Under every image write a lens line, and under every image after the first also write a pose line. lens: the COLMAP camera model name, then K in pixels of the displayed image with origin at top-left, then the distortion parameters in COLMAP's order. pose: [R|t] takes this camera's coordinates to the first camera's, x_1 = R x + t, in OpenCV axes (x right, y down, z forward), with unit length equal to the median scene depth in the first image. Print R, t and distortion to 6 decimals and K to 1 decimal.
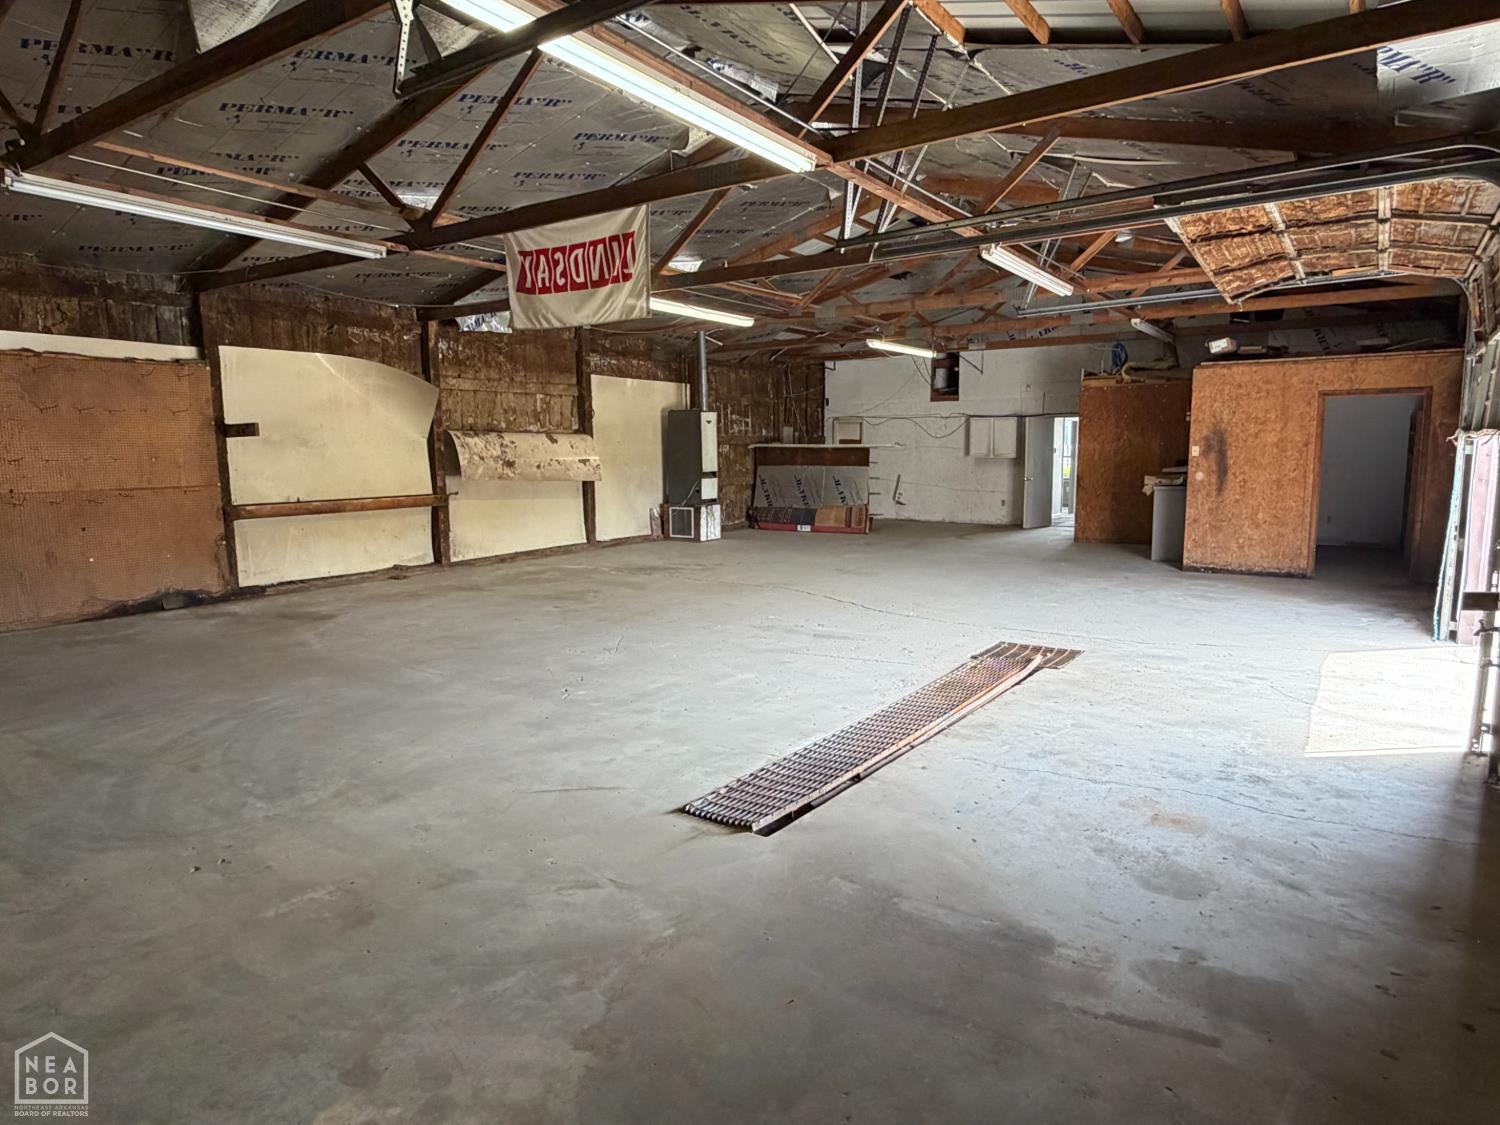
lens RADIAL K [[912.3, 0, 750.0], [0, 912.3, 565.9], [0, 0, 1]] dist [0.000205, 0.000088]
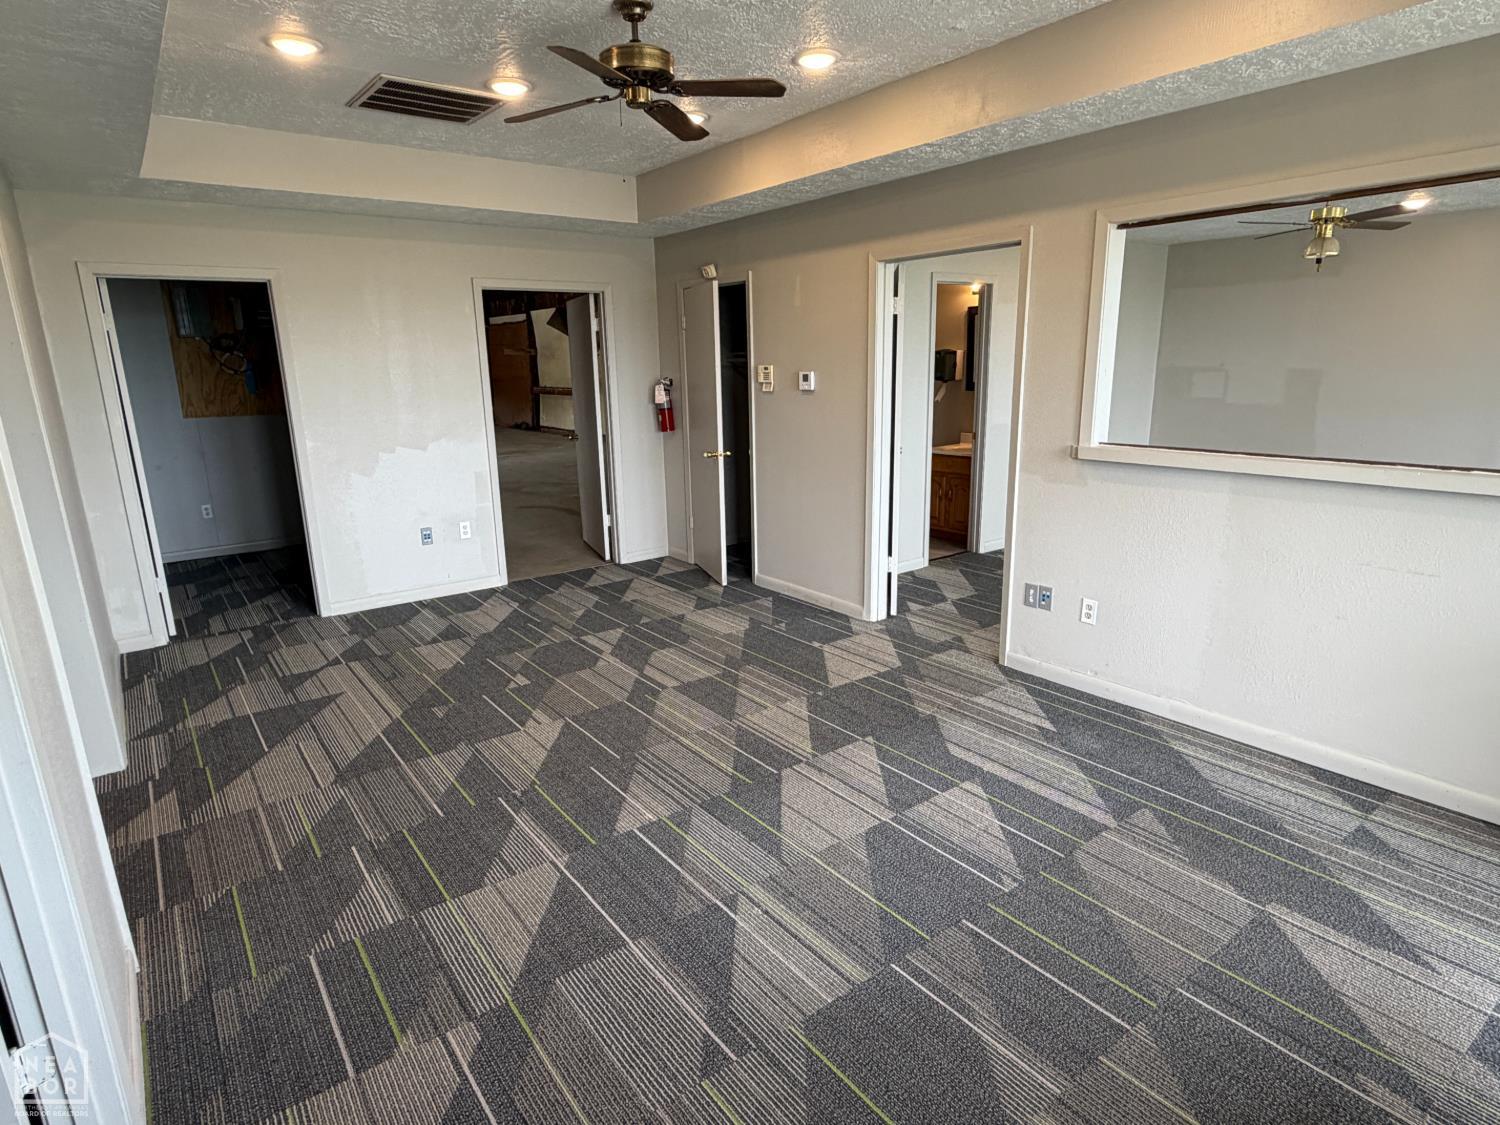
lens RADIAL K [[833.2, 0, 751.3], [0, 833.2, 555.7], [0, 0, 1]] dist [-0.001919, 0.000426]
pose [[-0.331241, 0.234038, -0.914060, 0.926270], [-0.098724, 0.954836, 0.280255, -0.229632], [0.938367, 0.183071, -0.293175, 1.697833]]
